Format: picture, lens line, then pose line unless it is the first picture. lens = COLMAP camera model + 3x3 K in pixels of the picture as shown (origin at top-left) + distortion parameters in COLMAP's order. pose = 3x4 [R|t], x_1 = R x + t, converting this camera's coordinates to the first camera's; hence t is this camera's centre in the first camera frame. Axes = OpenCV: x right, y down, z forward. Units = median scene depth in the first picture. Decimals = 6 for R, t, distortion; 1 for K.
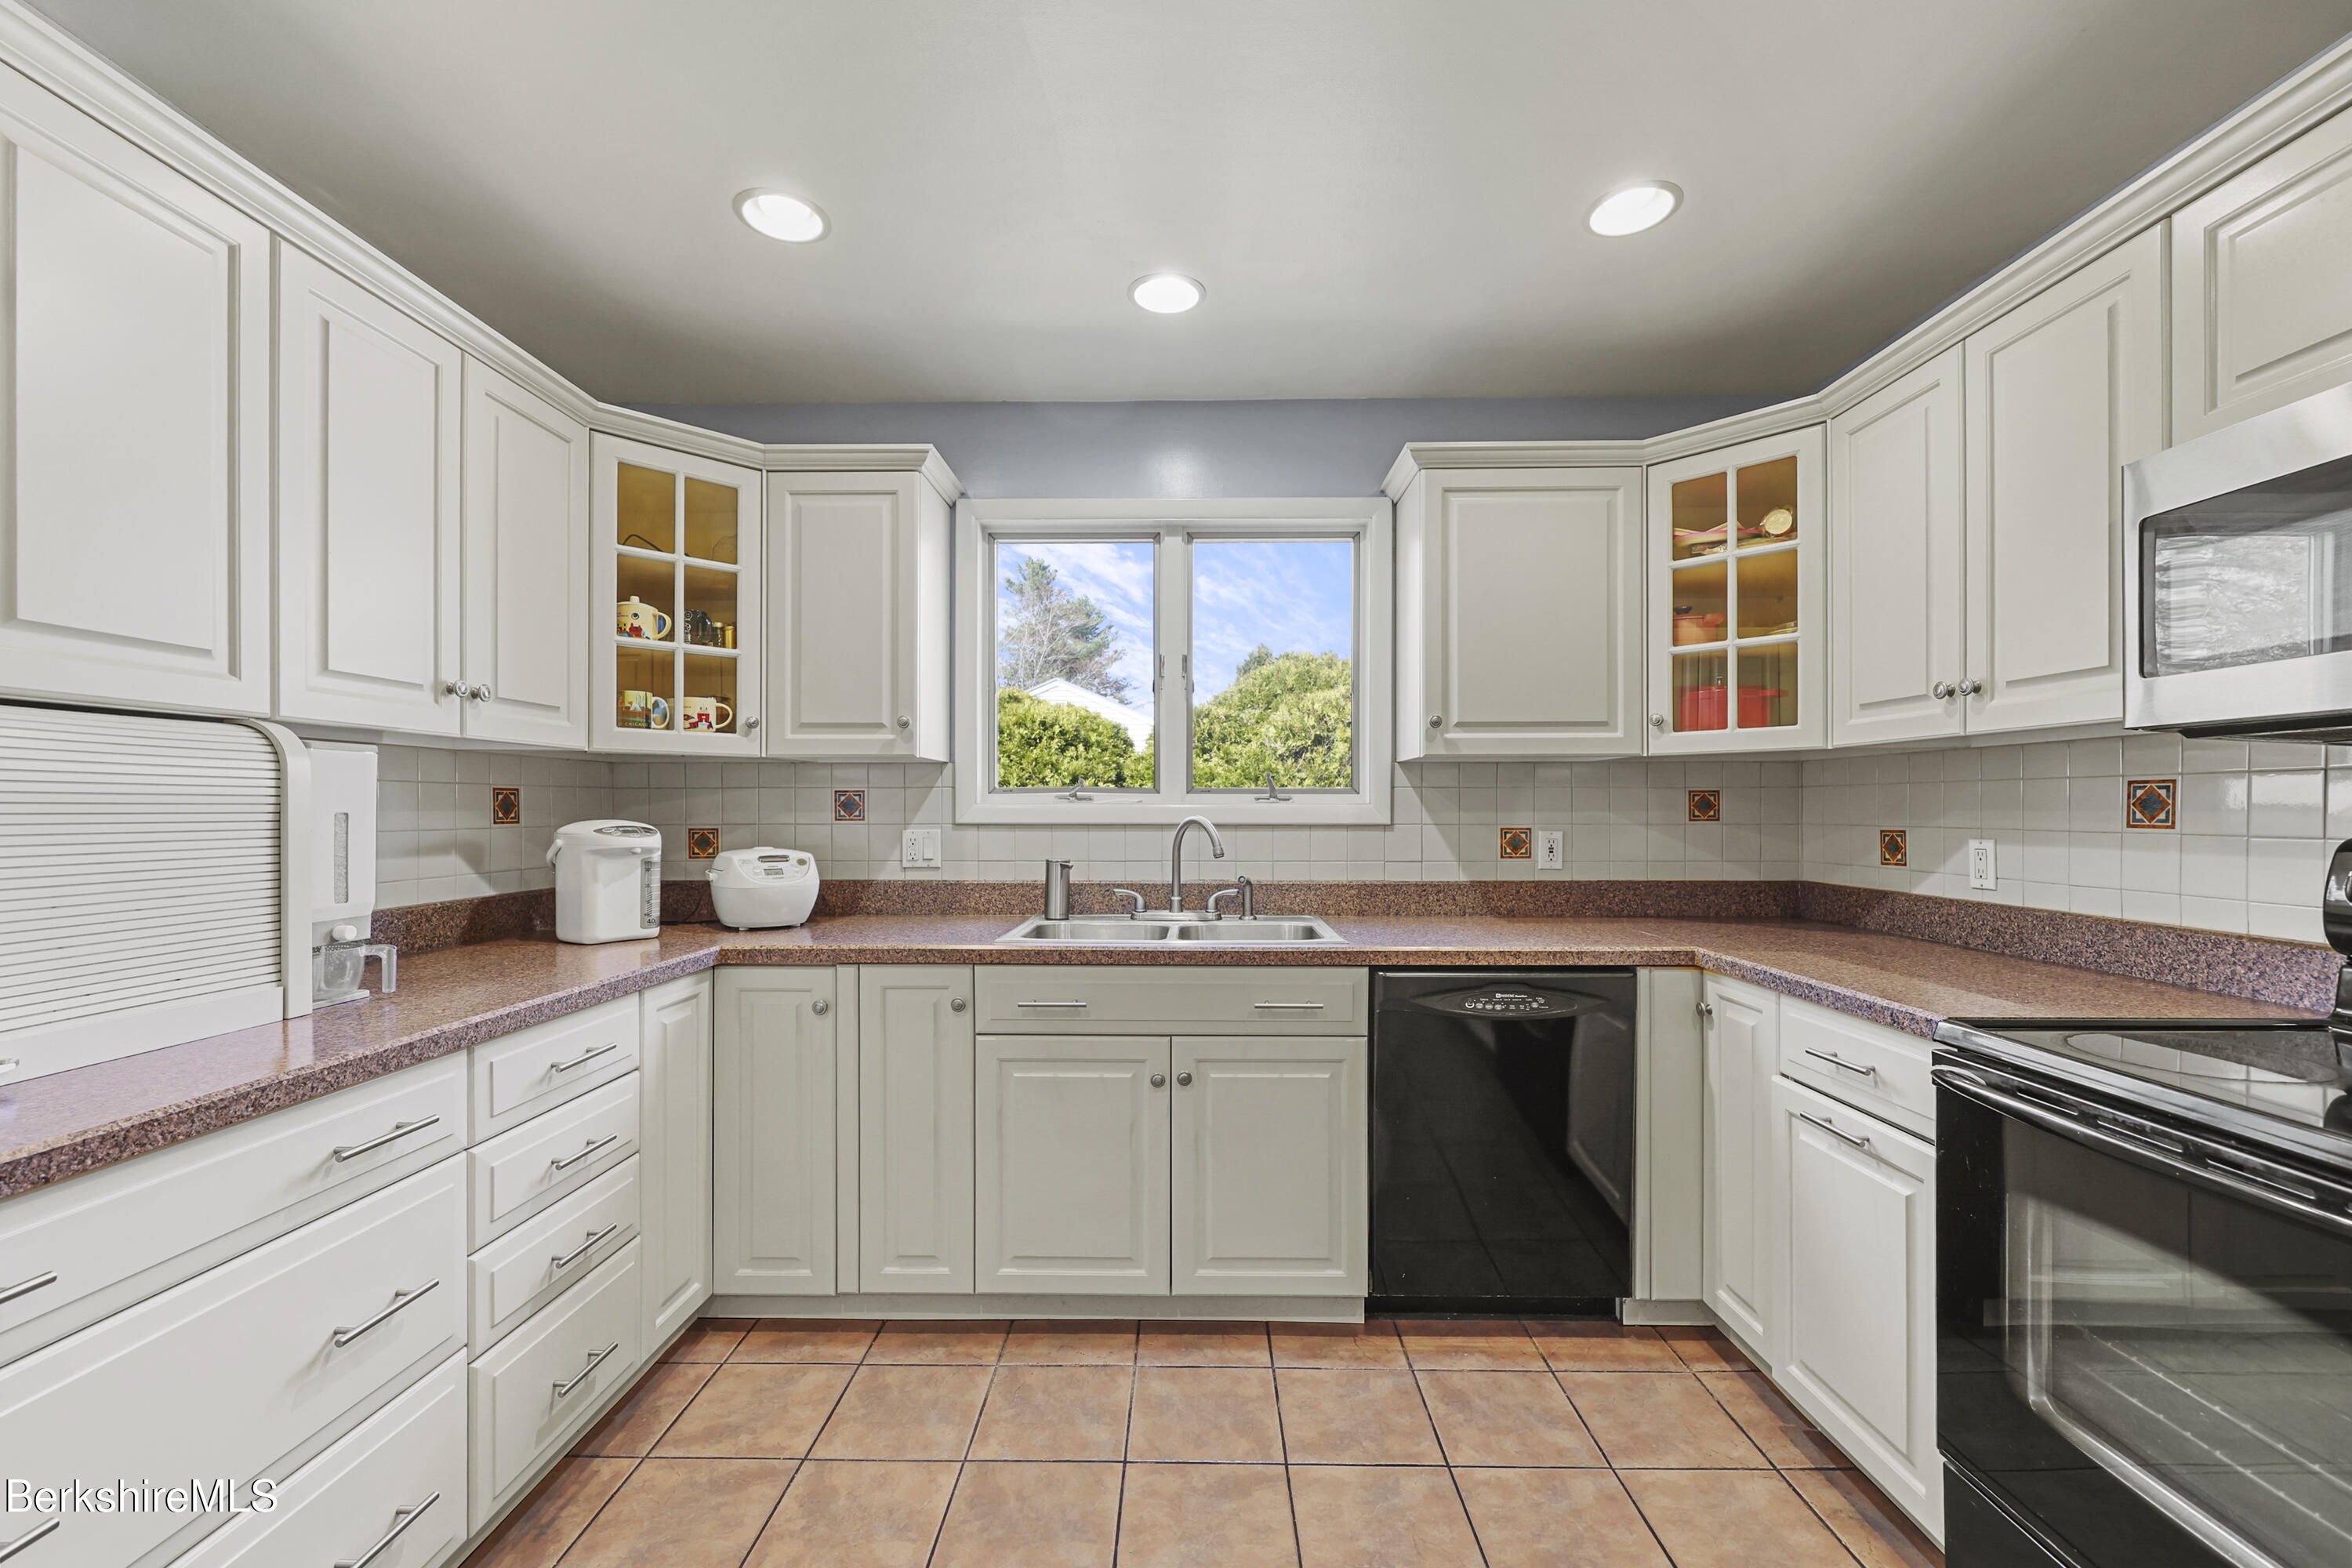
lens RADIAL K [[953.0, 0, 1180.6], [0, 953.0, 808.1], [0, 0, 1]] dist [-0.000516, 0.000069]
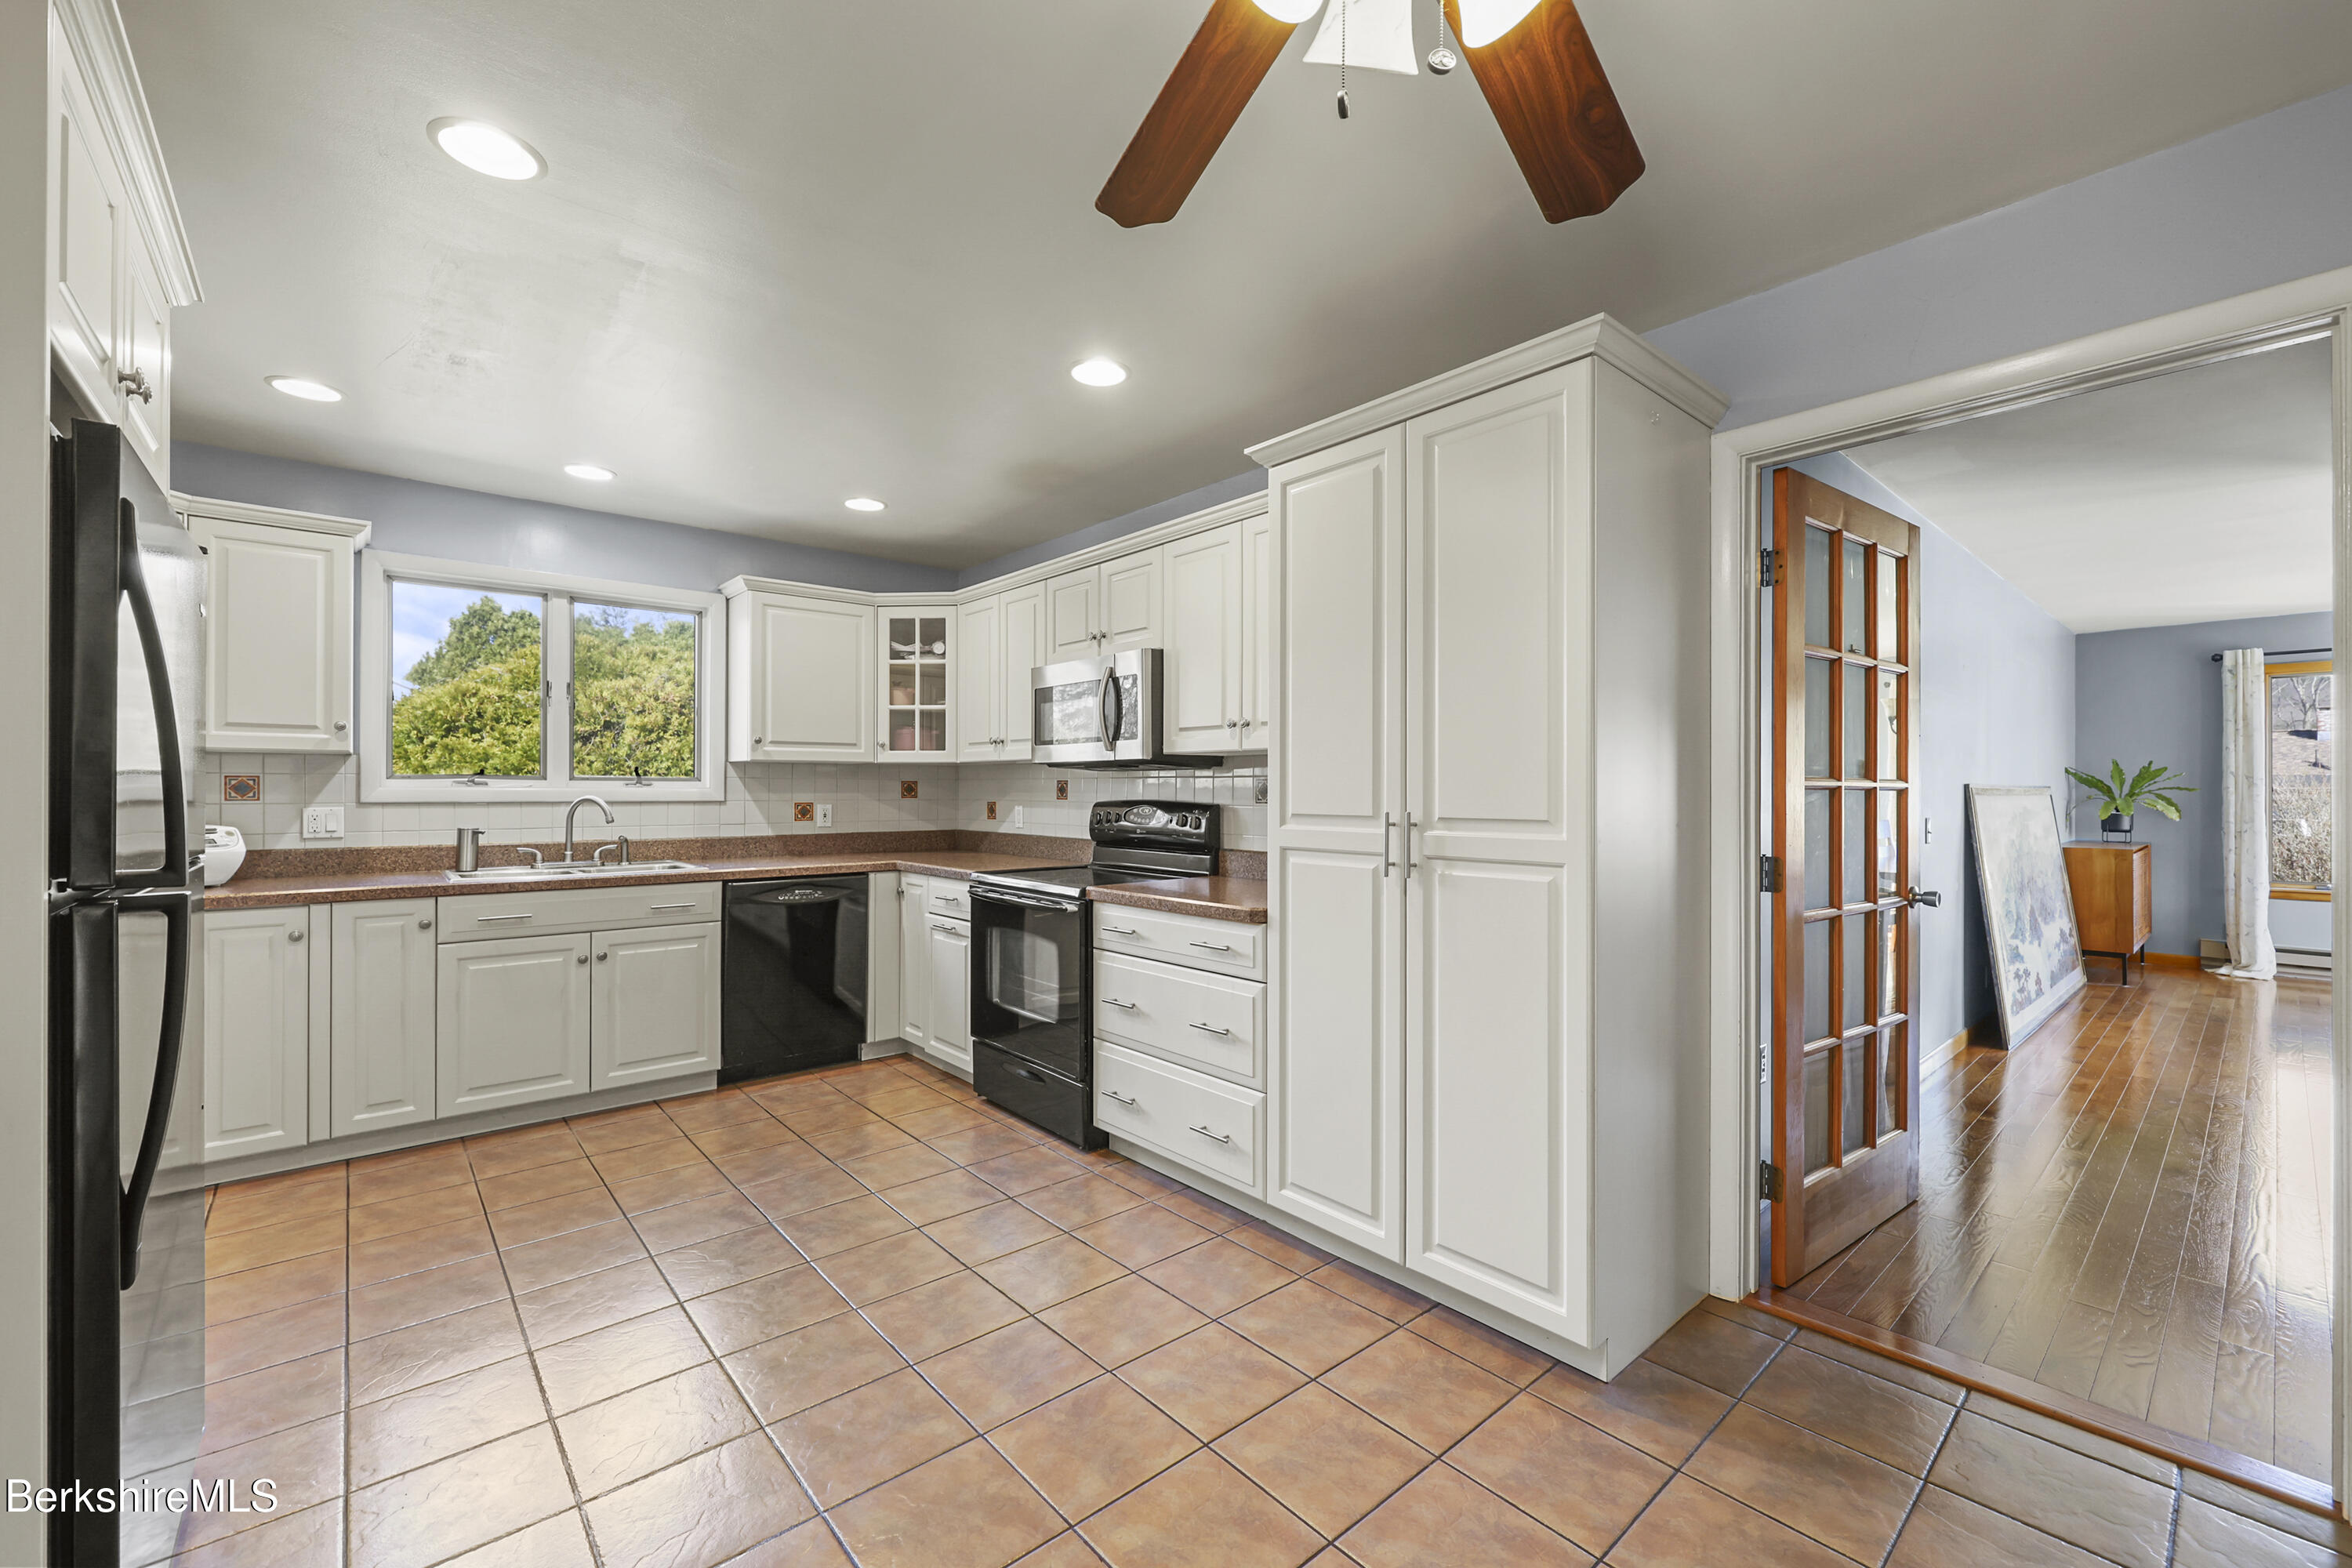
lens RADIAL K [[951.7, 0, 1178.7], [0, 951.7, 787.9], [0, 0, 1]] dist [0.003658, 0.000149]
pose [[0.745587, 0.002713, 0.666402, -0.322372], [-0.002790, 0.999996, -0.000949, -0.006515], [-0.666402, -0.001152, 0.745592, -0.812273]]
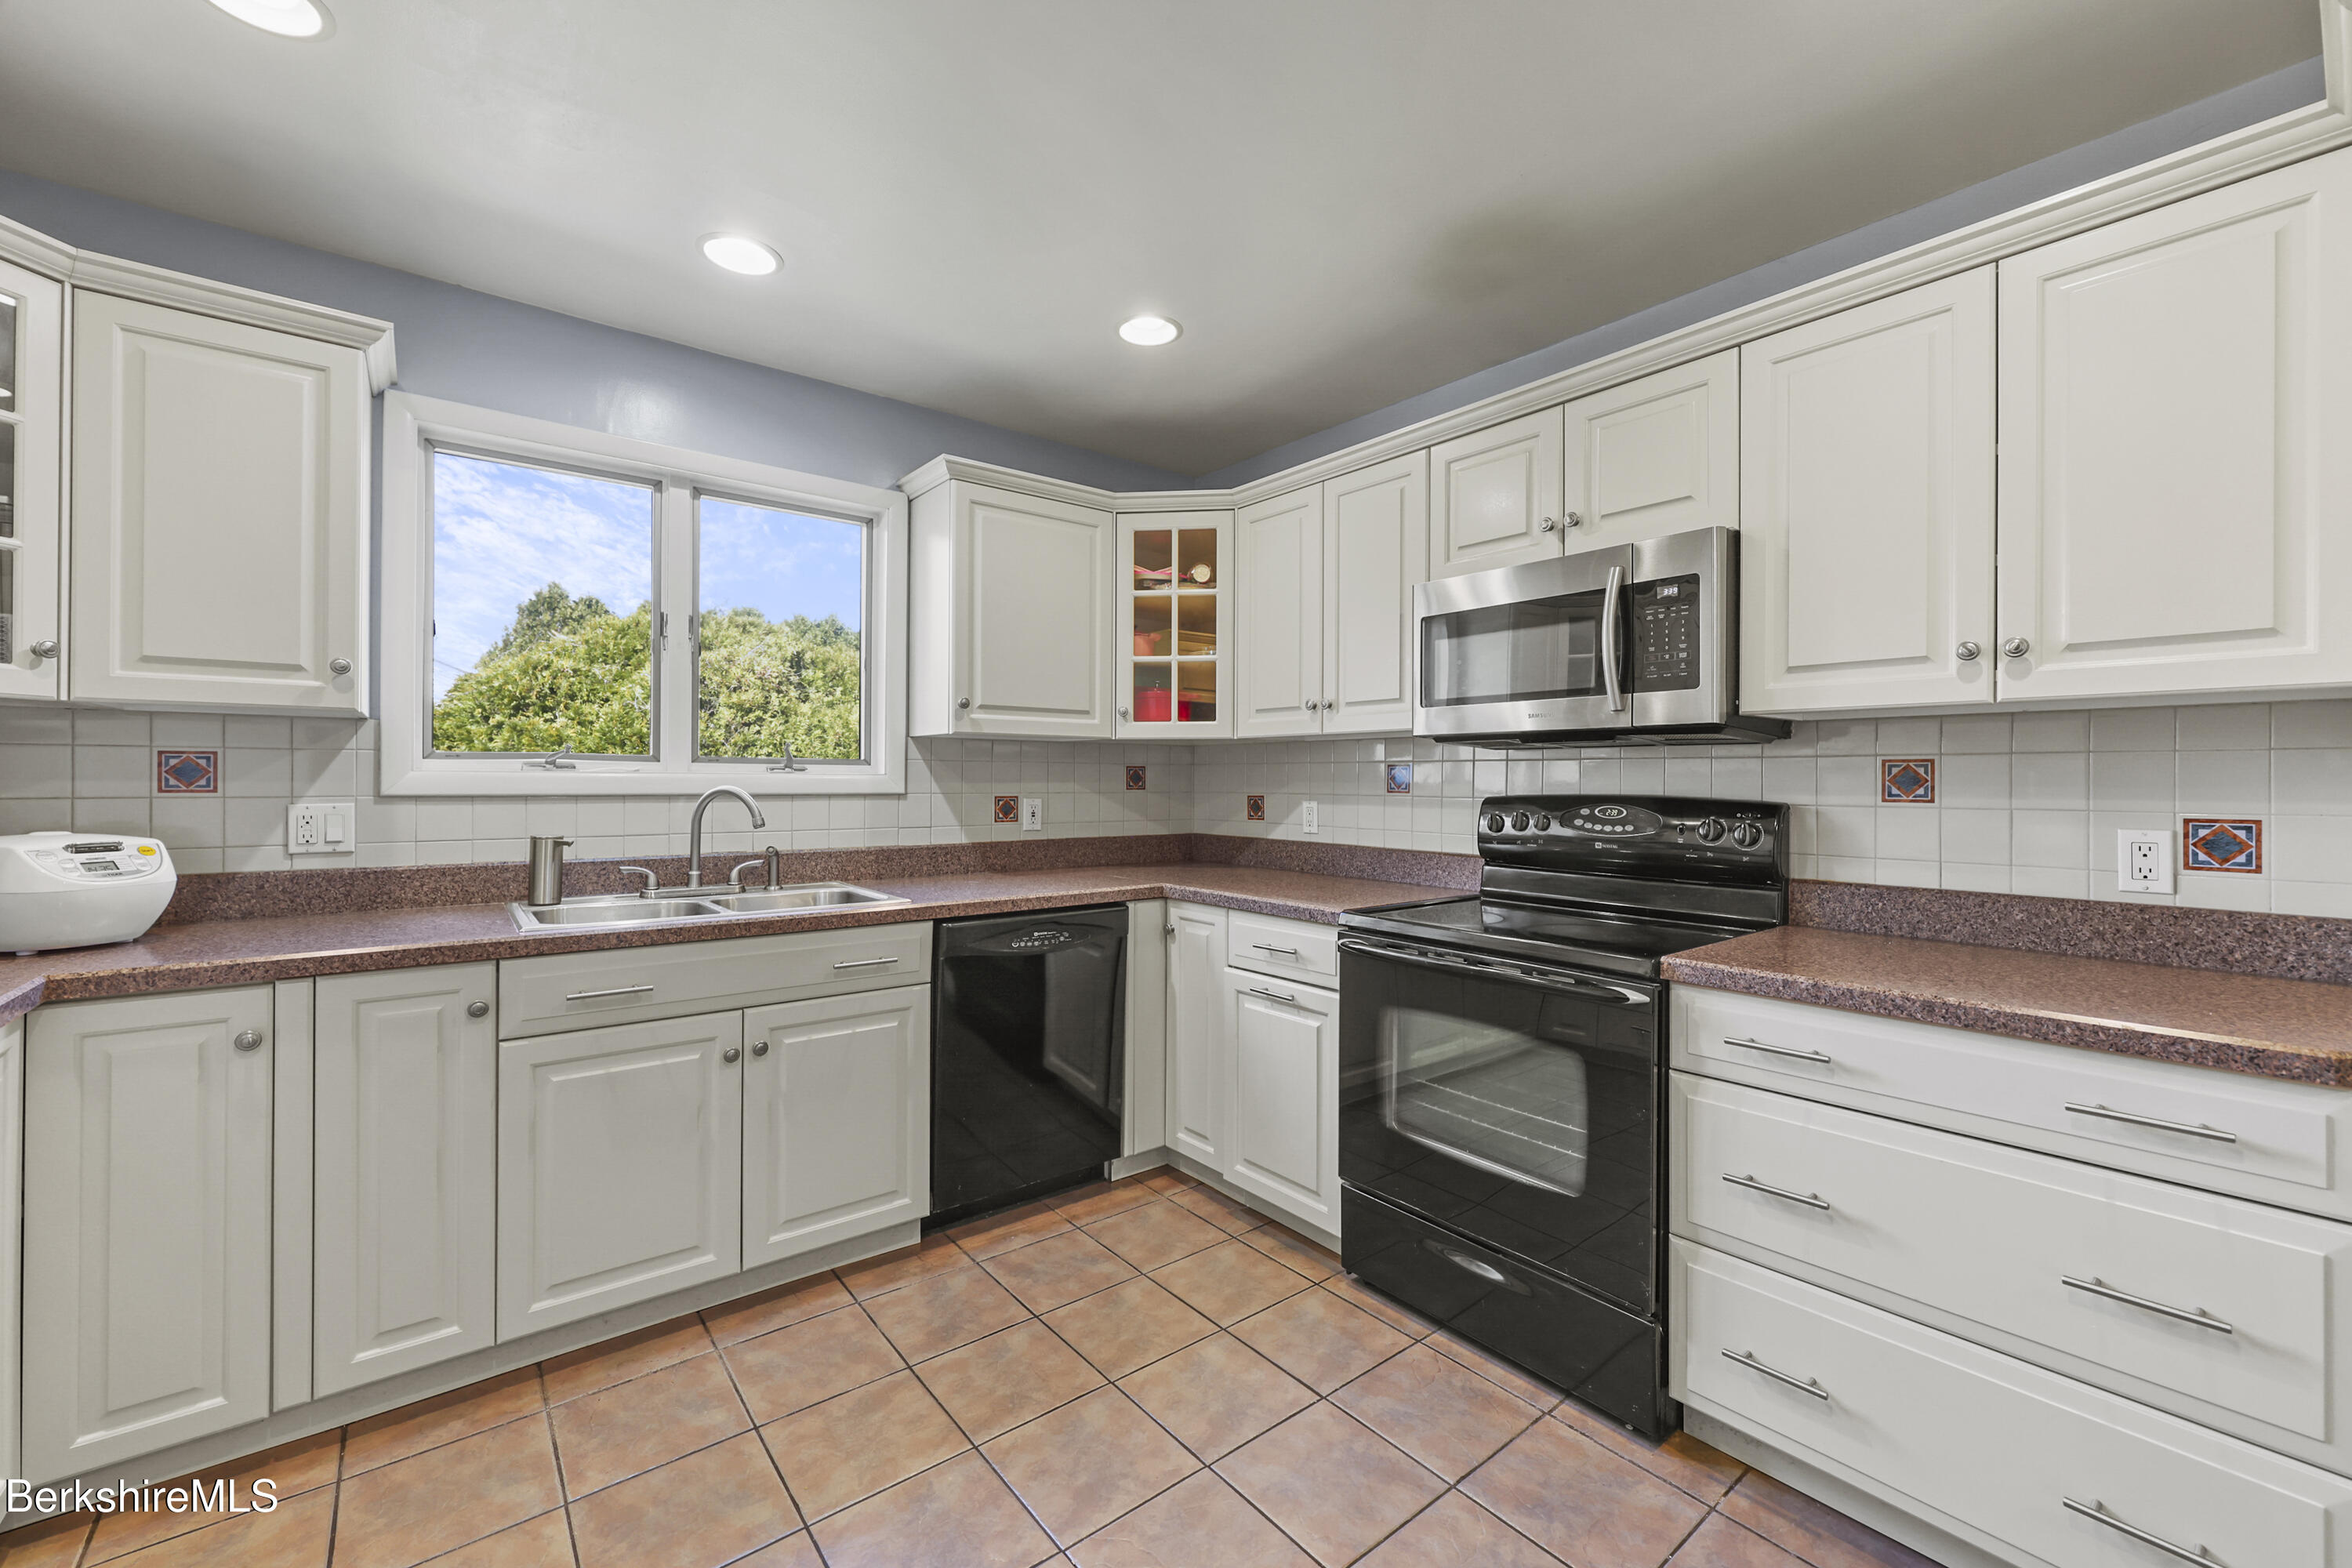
lens RADIAL K [[944.6, 0, 1180.5], [0, 944.6, 779.9], [0, 0, 1]] dist [0.000677, -0.000106]
pose [[0.772416, 0.003580, 0.635107, -0.263654], [-0.005061, 0.999987, 0.000519, -0.000970], [-0.635097, -0.003615, 0.772424, -0.040527]]
